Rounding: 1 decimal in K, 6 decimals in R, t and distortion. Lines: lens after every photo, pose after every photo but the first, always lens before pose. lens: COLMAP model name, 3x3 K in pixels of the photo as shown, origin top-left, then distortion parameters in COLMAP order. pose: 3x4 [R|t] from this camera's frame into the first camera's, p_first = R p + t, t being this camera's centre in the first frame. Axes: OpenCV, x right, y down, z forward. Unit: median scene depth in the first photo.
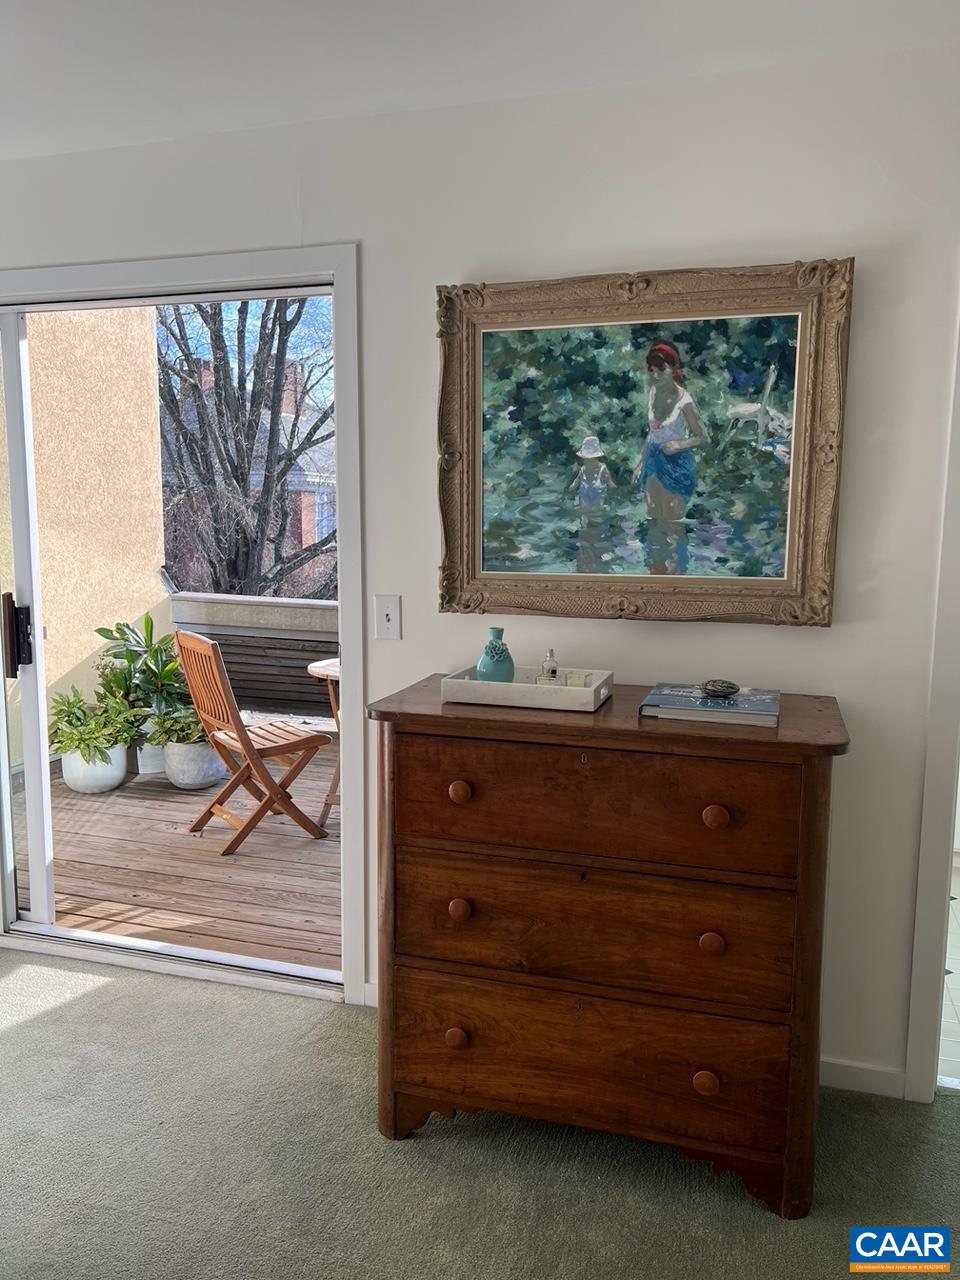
lens RADIAL K [[961.0, 0, 477.7], [0, 961.0, 633.4], [0, 0, 1]] dist [0.028583, -0.021761]
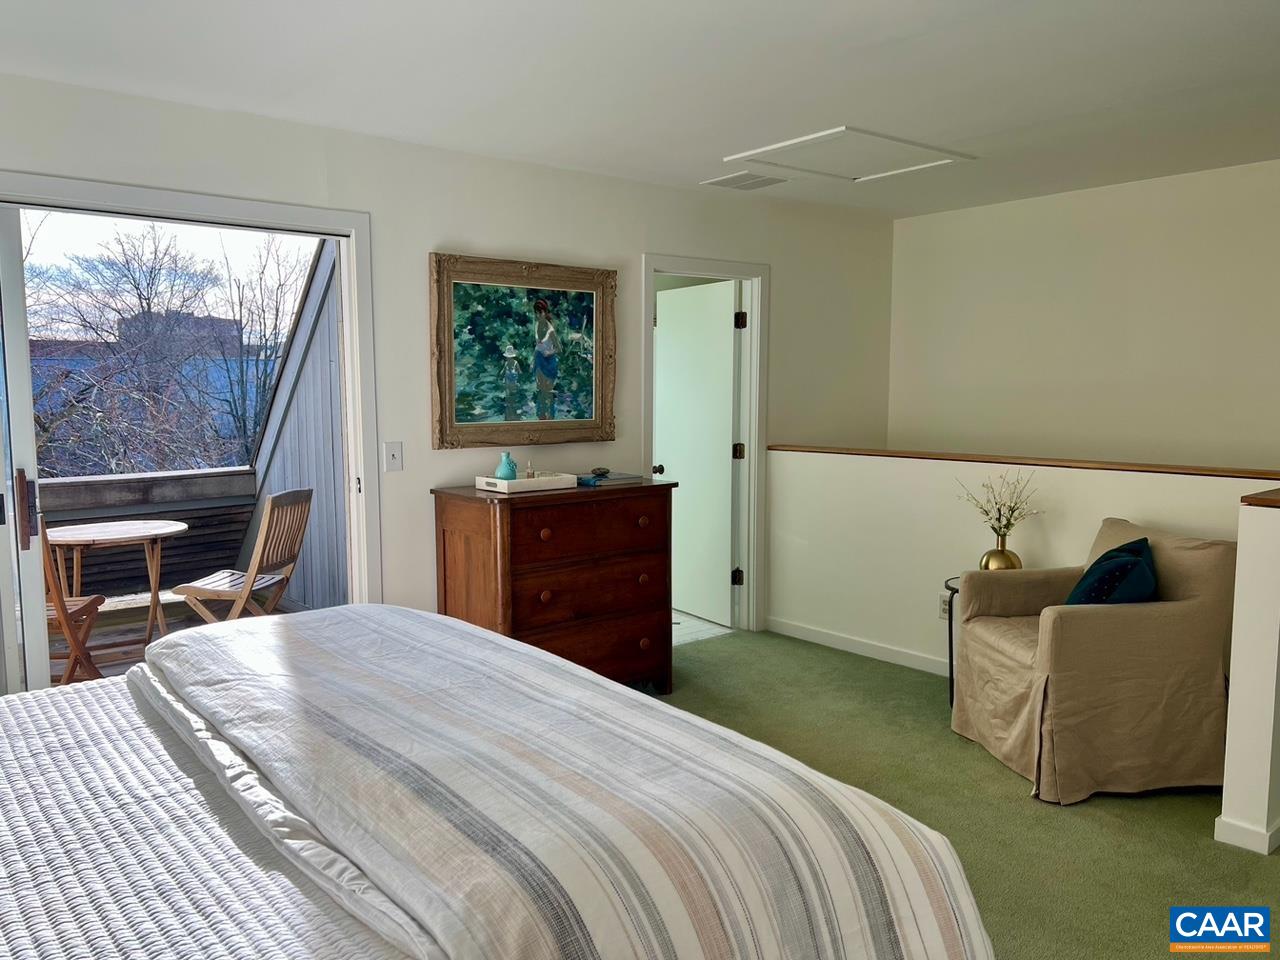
lens RADIAL K [[961.0, 0, 643.6], [0, 961.0, 483.8], [0, 0, 1]] dist [0.028583, -0.021761]
pose [[0.529778, -0.090788, 0.843263, -1.317539], [0.106112, 0.993537, 0.040302, 0.008404], [-0.841472, 0.068129, 0.535988, -0.171160]]
